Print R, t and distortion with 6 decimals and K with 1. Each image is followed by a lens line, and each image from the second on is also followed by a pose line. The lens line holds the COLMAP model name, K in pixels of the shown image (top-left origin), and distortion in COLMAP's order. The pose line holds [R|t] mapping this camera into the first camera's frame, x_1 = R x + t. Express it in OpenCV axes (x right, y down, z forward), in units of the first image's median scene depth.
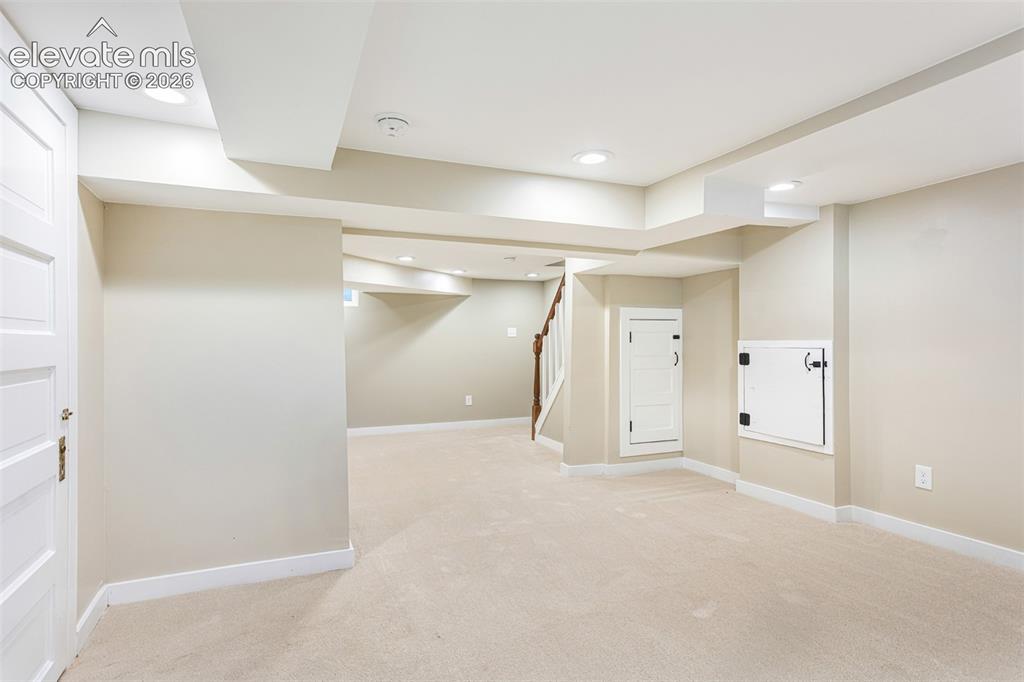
lens RADIAL K [[524.1, 0, 508.8], [0, 524.1, 337.7], [0, 0, 1]] dist [-0.002630, 0.000032]
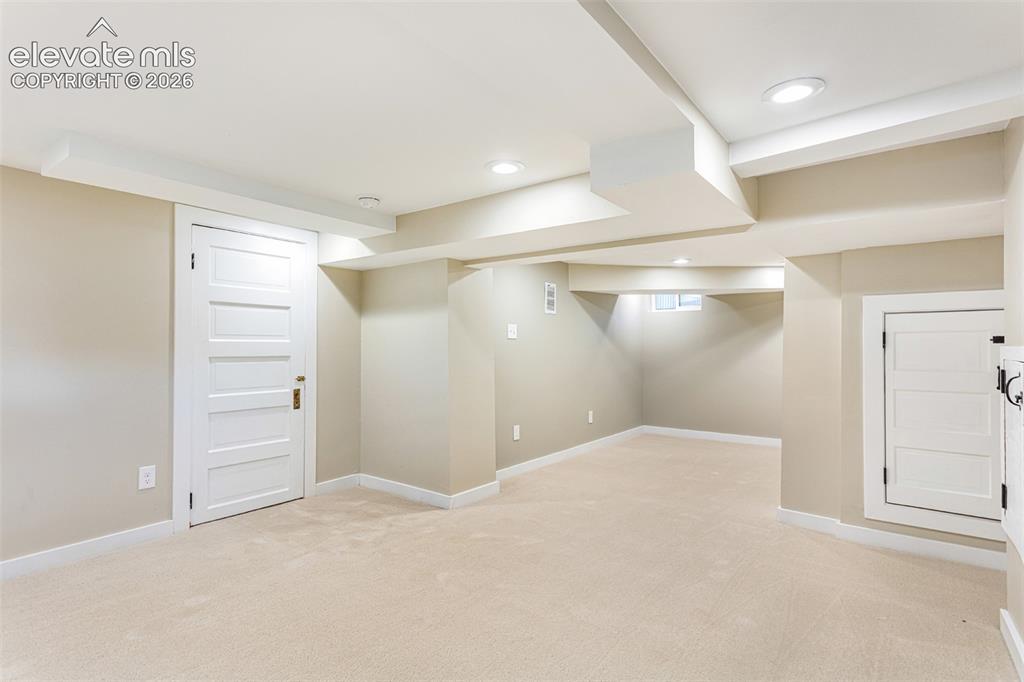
lens RADIAL K [[524.1, 0, 511.5], [0, 524.1, 345.2], [0, 0, 1]] dist [-0.002630, 0.000032]
pose [[0.498111, 0.000939, -0.867113, 0.996559], [0.002306, 0.999994, 0.002407, 0.004156], [0.867110, -0.003199, 0.498106, 0.465844]]
